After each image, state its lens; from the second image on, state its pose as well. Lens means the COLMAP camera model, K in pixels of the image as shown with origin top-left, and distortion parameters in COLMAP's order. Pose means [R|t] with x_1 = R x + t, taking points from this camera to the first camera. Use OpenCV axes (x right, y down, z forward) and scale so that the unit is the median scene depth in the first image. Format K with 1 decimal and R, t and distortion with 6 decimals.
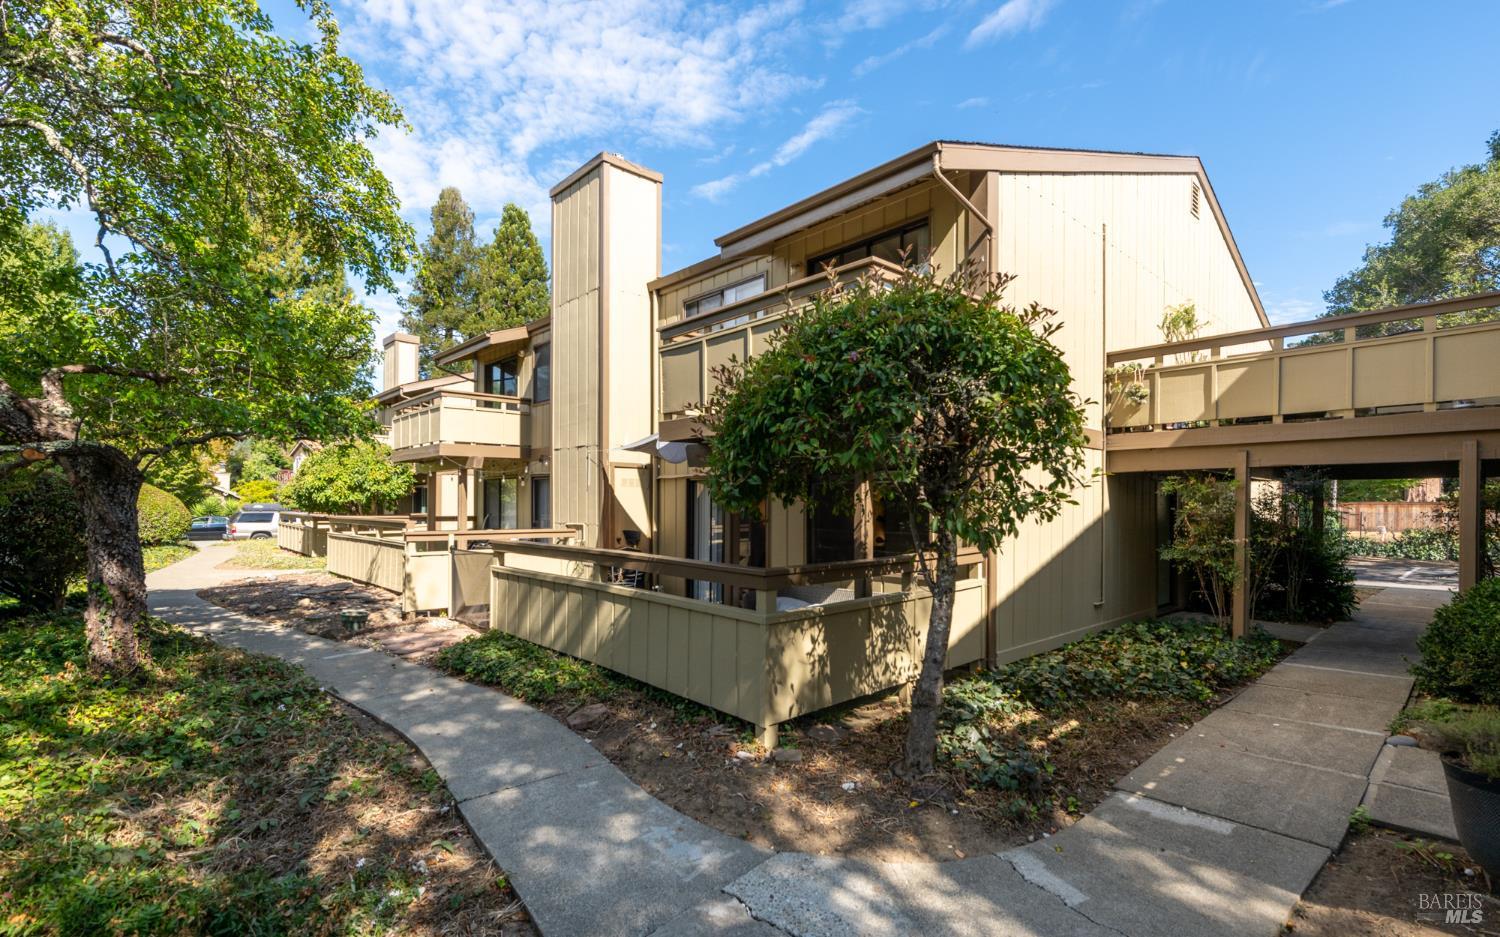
lens RADIAL K [[652.4, 0, 723.3], [0, 652.4, 499.8], [0, 0, 1]] dist [0.002244, -0.000215]
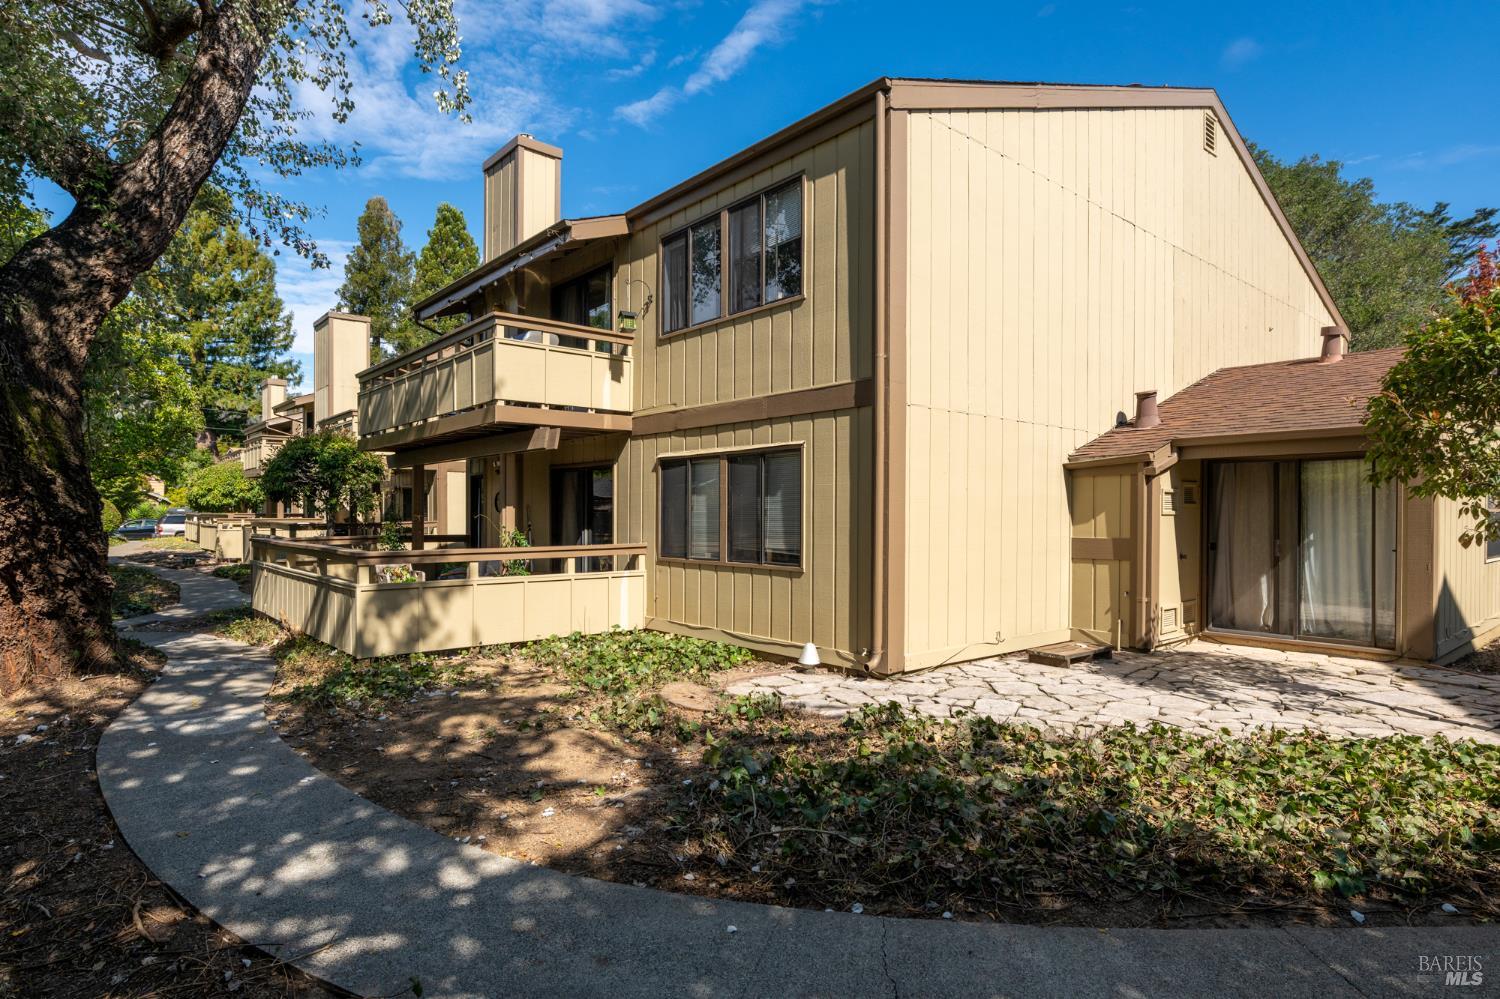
lens RADIAL K [[815.6, 0, 759.3], [0, 815.6, 512.2], [0, 0, 1]] dist [0.002991, -0.005396]
pose [[0.999357, -0.001624, -0.035818, 0.317893], [0.001875, 0.999974, 0.006952, 0.004591], [0.035806, -0.007015, 0.999334, -0.358528]]
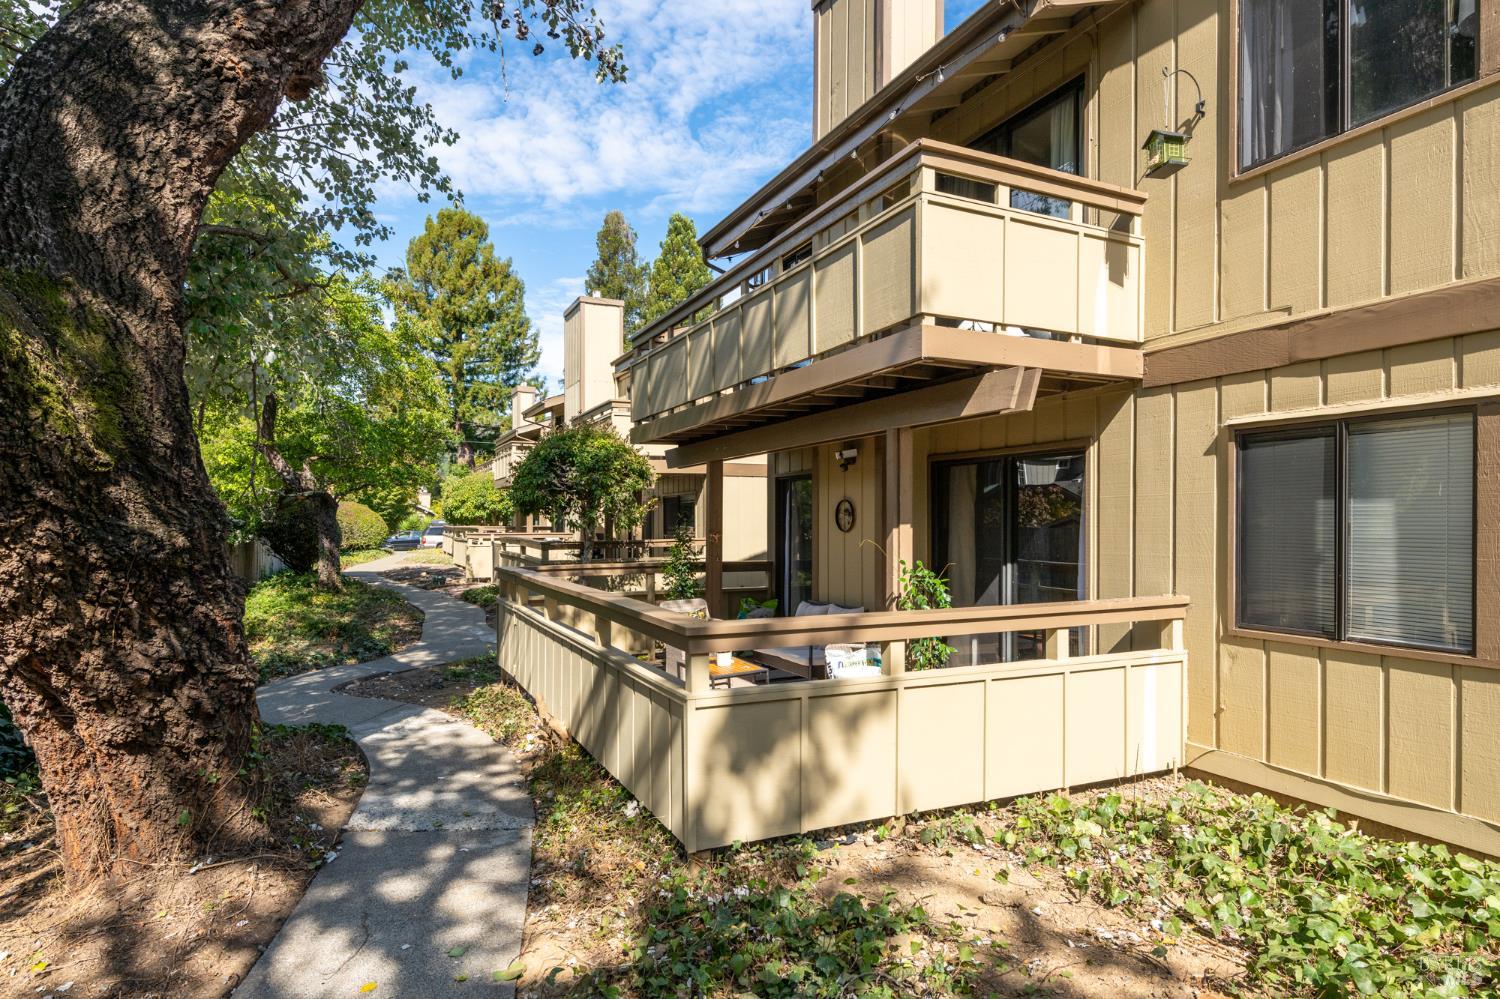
lens RADIAL K [[815.6, 0, 747.6], [0, 815.6, 510.1], [0, 0, 1]] dist [0.002991, -0.005396]
pose [[0.954589, -0.007077, -0.297843, 0.230577], [0.004786, 0.999953, -0.008421, 0.002728], [0.297888, 0.006613, 0.954578, -0.225307]]
